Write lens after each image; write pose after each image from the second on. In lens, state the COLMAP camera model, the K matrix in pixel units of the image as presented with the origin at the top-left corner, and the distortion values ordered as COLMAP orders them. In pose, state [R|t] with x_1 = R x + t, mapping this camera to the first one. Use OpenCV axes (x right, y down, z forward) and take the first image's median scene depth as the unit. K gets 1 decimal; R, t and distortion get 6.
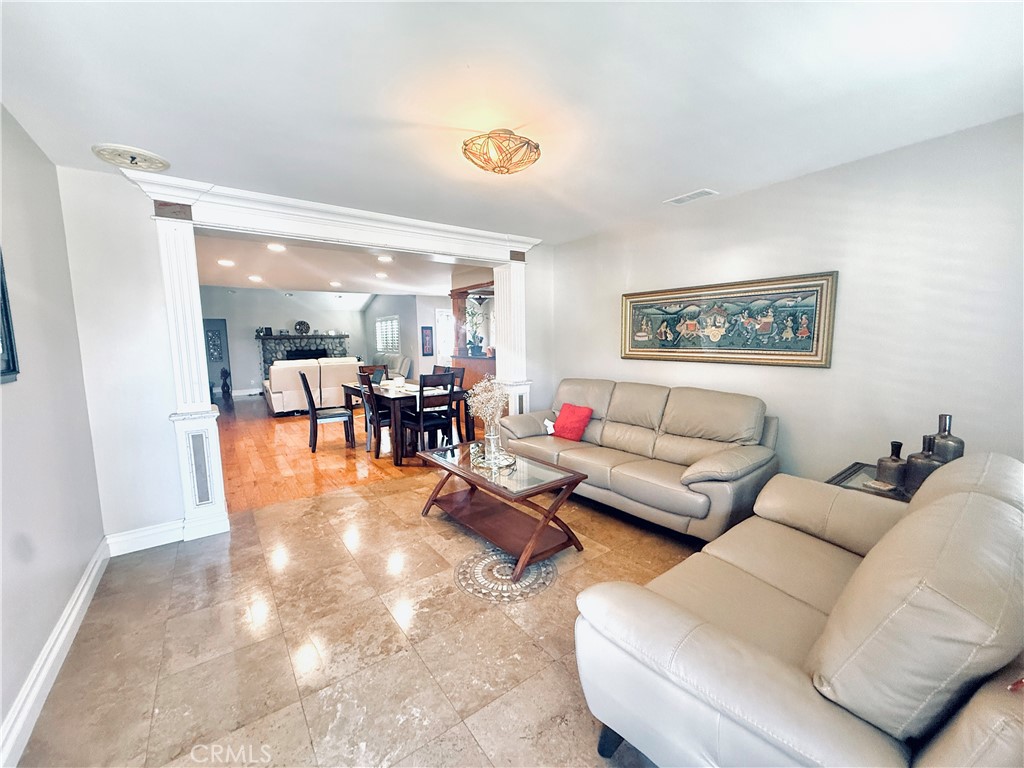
lens RADIAL K [[406.4, 0, 514.1], [0, 406.4, 385.0], [0, 0, 1]] dist [0.000138, 0.000052]
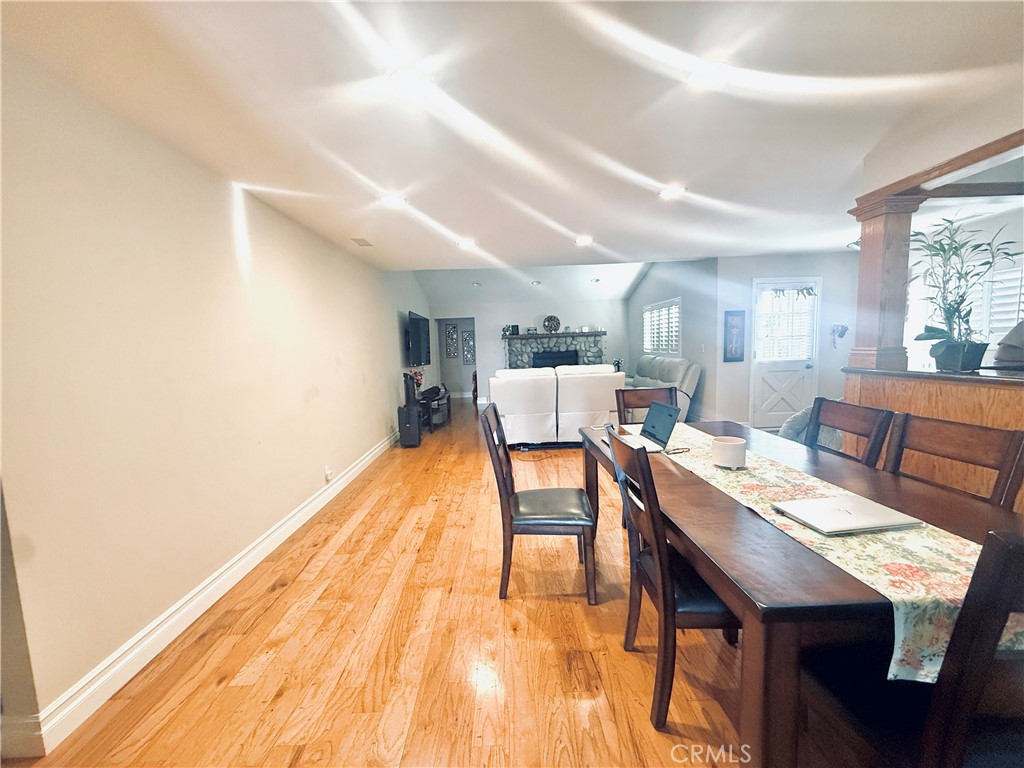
lens RADIAL K [[406.4, 0, 509.0], [0, 406.4, 386.5], [0, 0, 1]] dist [0.000138, 0.000052]
pose [[0.810430, 0.046232, -0.584008, -0.115875], [-0.043216, 0.998883, 0.019104, -0.029437], [0.584239, 0.009756, 0.811523, 0.303766]]
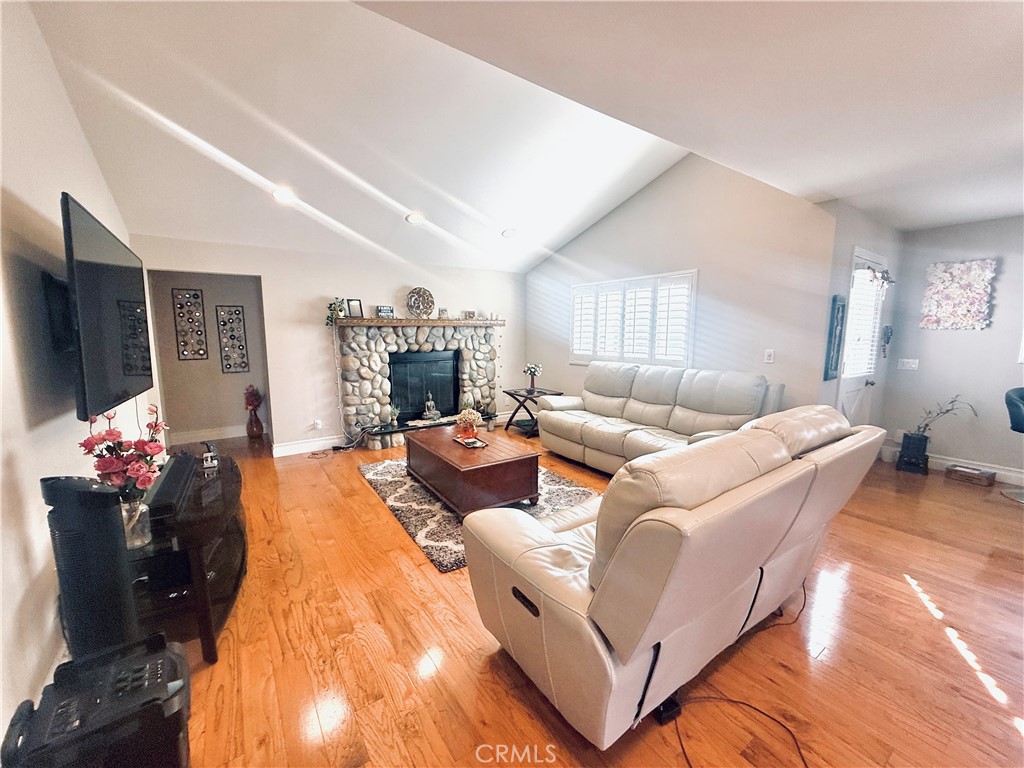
lens RADIAL K [[406.4, 0, 514.9], [0, 406.4, 386.6], [0, 0, 1]] dist [0.000138, 0.000052]
pose [[0.999558, 0.021607, -0.020399, -0.407313], [-0.021101, 0.999472, 0.024718, -0.060135], [0.020922, -0.024276, 0.999486, 0.545120]]
